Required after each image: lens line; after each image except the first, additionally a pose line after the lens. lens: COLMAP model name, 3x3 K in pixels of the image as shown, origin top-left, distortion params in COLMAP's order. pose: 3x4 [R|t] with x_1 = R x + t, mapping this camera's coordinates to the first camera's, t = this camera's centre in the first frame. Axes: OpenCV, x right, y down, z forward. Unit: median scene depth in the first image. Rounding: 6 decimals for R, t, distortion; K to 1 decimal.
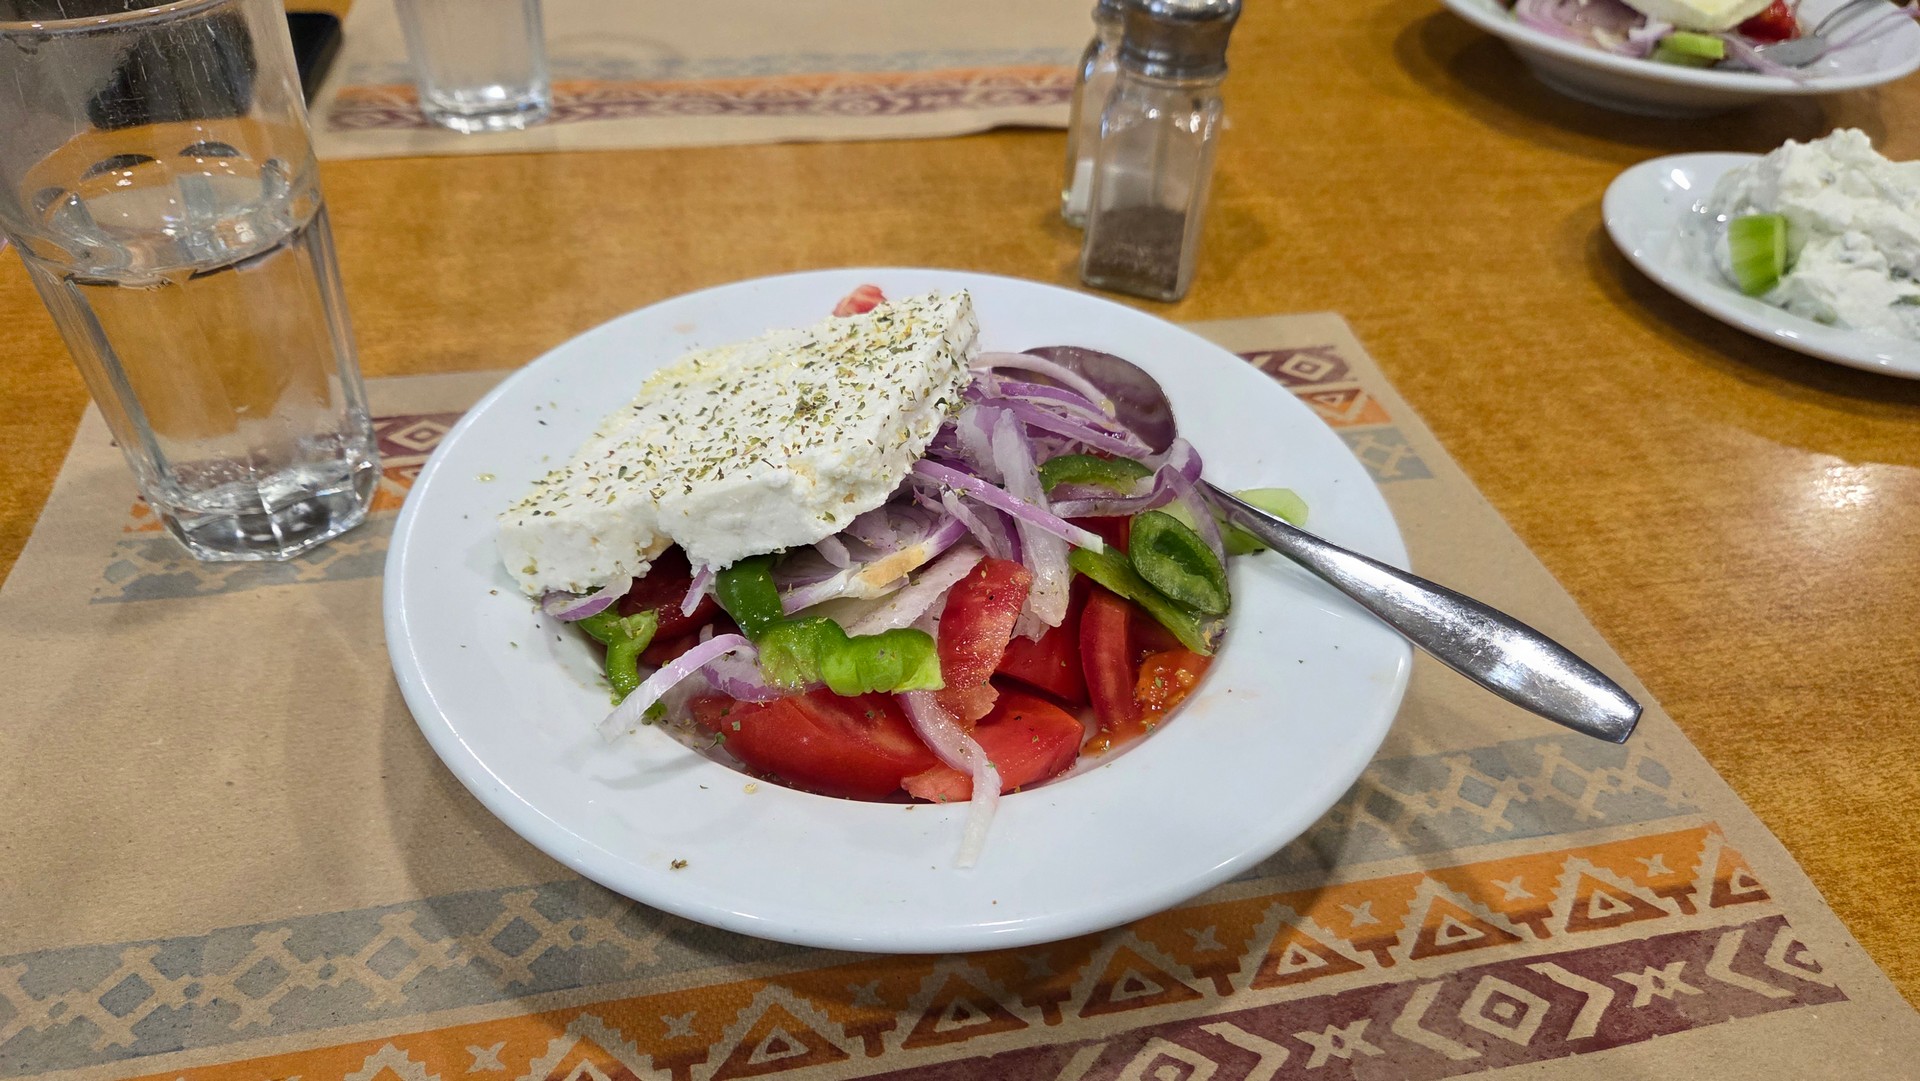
lens RADIAL K [[1270.6, 0, 960.0], [0, 1270.6, 540.5], [0, 0, 1]] dist [0.041726, -0.065320]
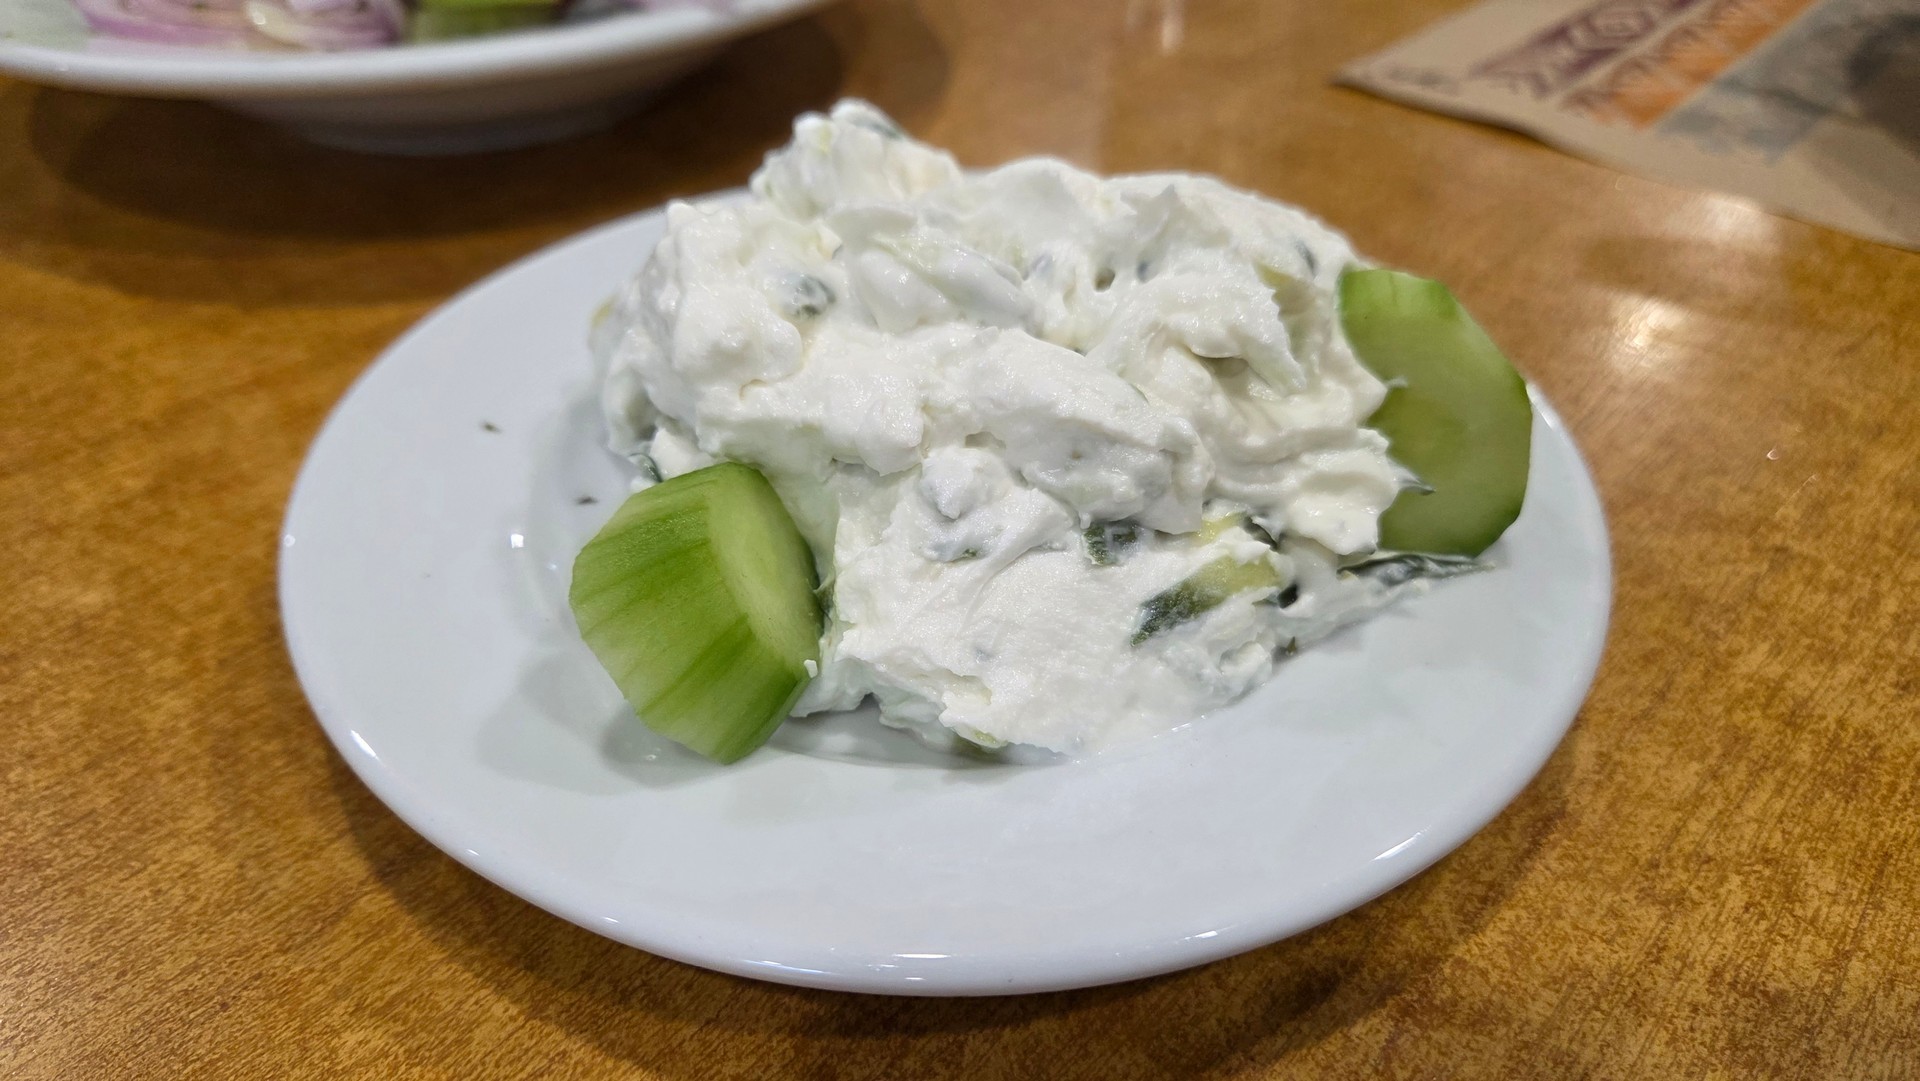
lens RADIAL K [[1270.6, 0, 960.0], [0, 1270.6, 540.5], [0, 0, 1]] dist [0.041726, -0.065320]
pose [[0.809411, -0.412599, 0.417870, 0.877820], [0.408529, 0.906796, 0.104041, -0.391299], [-0.421850, 0.086500, 0.902530, 1.117951]]
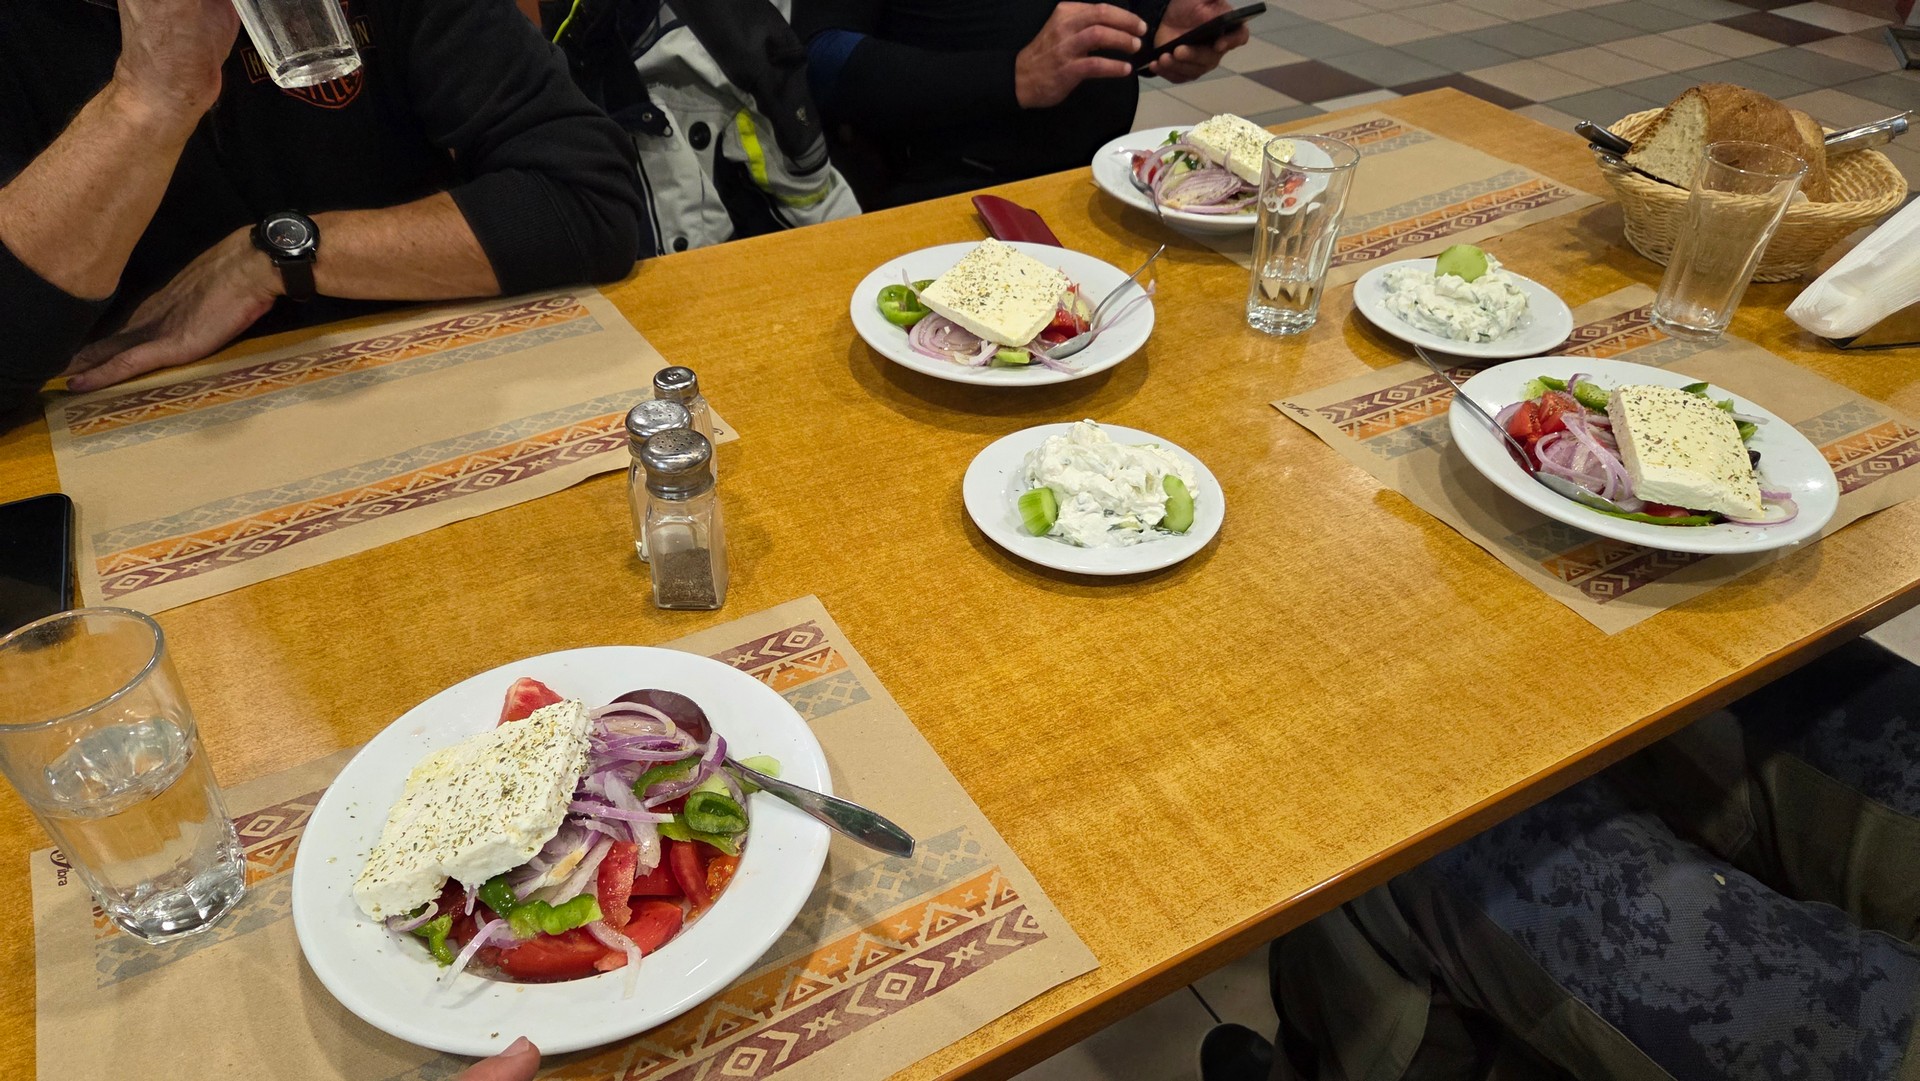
lens RADIAL K [[1305.7, 0, 960.0], [0, 1305.7, 540.5], [0, 0, 1]] dist [0.054515, -0.072139]
pose [[0.951135, -0.212821, 0.223717, 0.173801], [0.220376, 0.975373, -0.009061, -0.306748], [-0.216279, 0.057920, 0.974612, -1.158271]]
